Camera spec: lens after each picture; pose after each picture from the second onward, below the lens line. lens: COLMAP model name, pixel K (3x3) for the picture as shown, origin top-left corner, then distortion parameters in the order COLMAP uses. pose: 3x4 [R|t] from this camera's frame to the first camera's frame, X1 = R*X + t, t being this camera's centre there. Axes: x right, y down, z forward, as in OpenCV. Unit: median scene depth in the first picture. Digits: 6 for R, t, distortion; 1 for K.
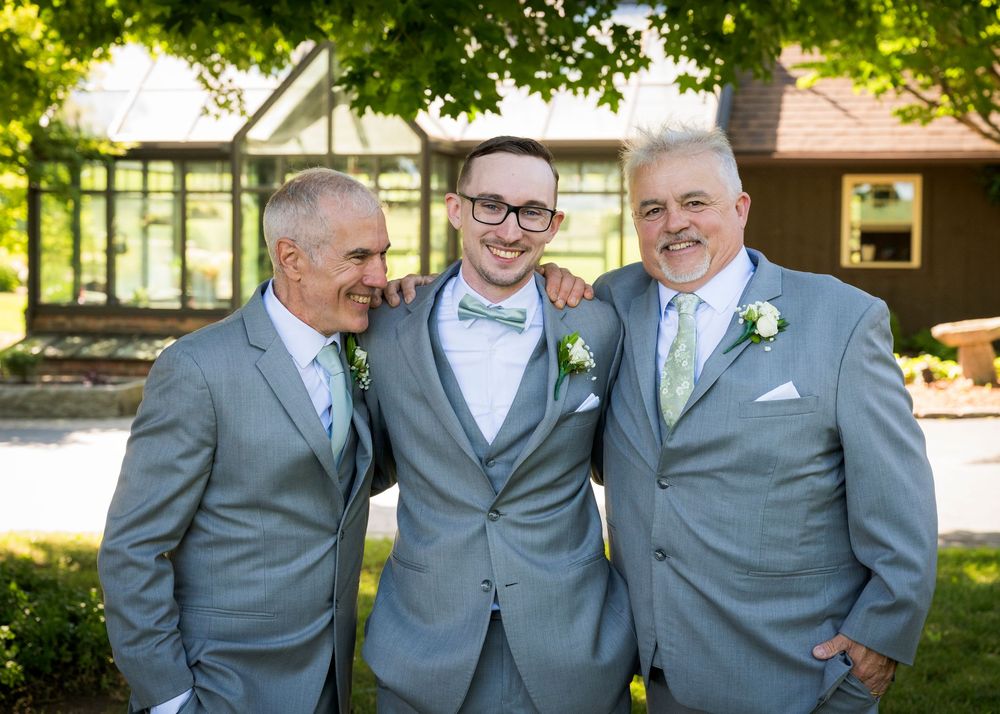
lens RADIAL K [[1648.9, 0, 500.0], [0, 1648.9, 357.0], [0, 0, 1]] dist [0.020292, -0.025621]
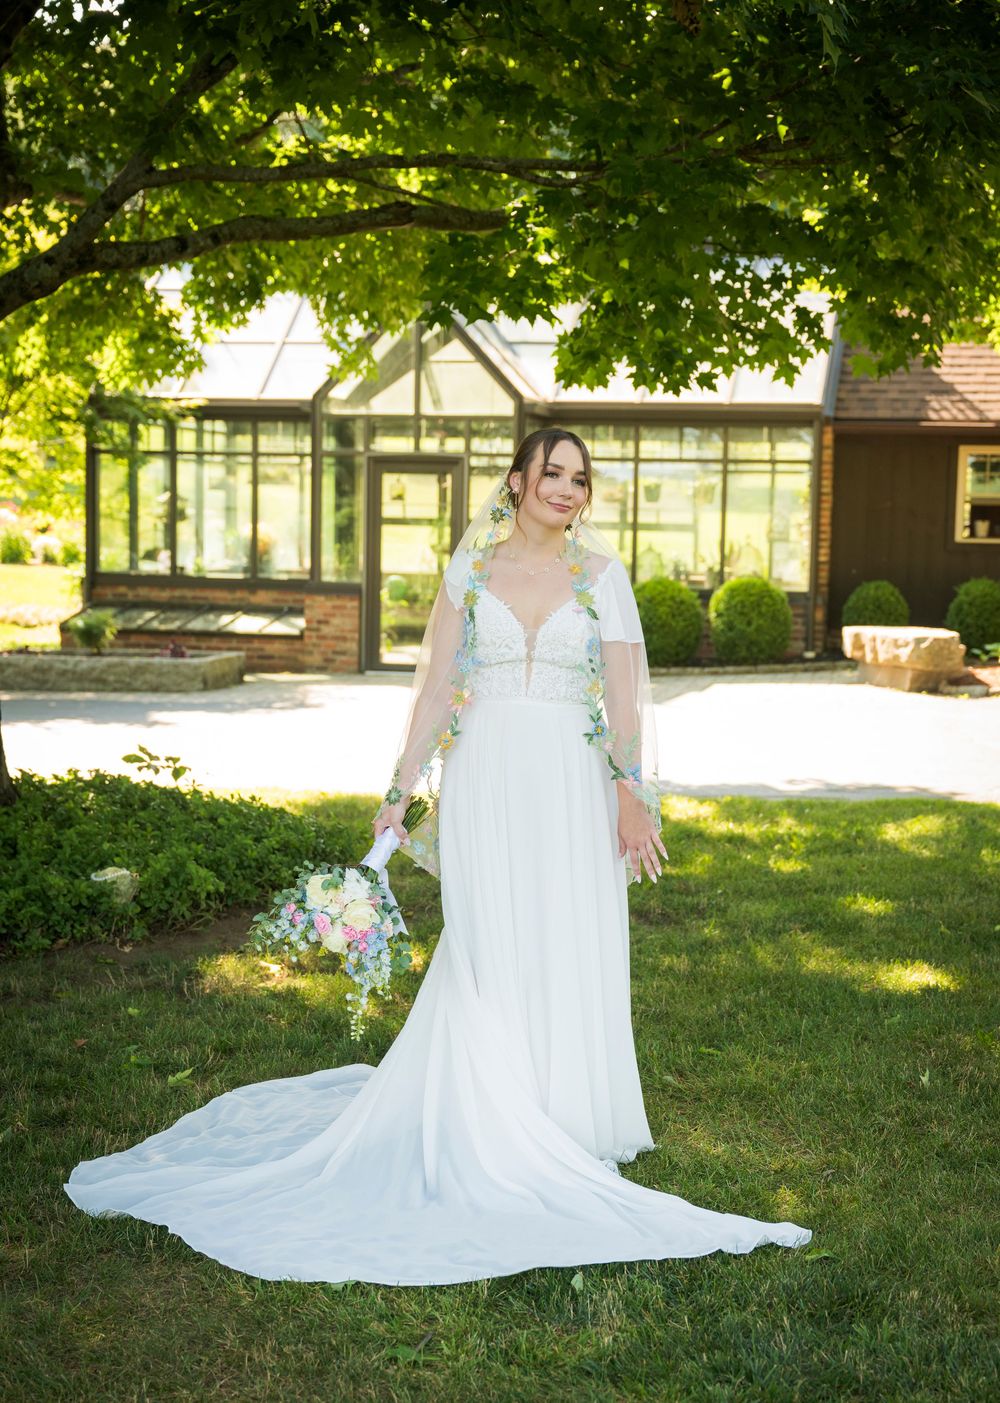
lens RADIAL K [[2091.7, 0, 499.2], [0, 2091.7, 835.7], [0, 0, 1]] dist [0.008048, 0.037330]
pose [[0.999719, 0.009012, 0.021940, -0.079889], [-0.010705, 0.996871, 0.078319, 0.022231], [-0.021166, -0.078532, 0.996687, -0.211824]]
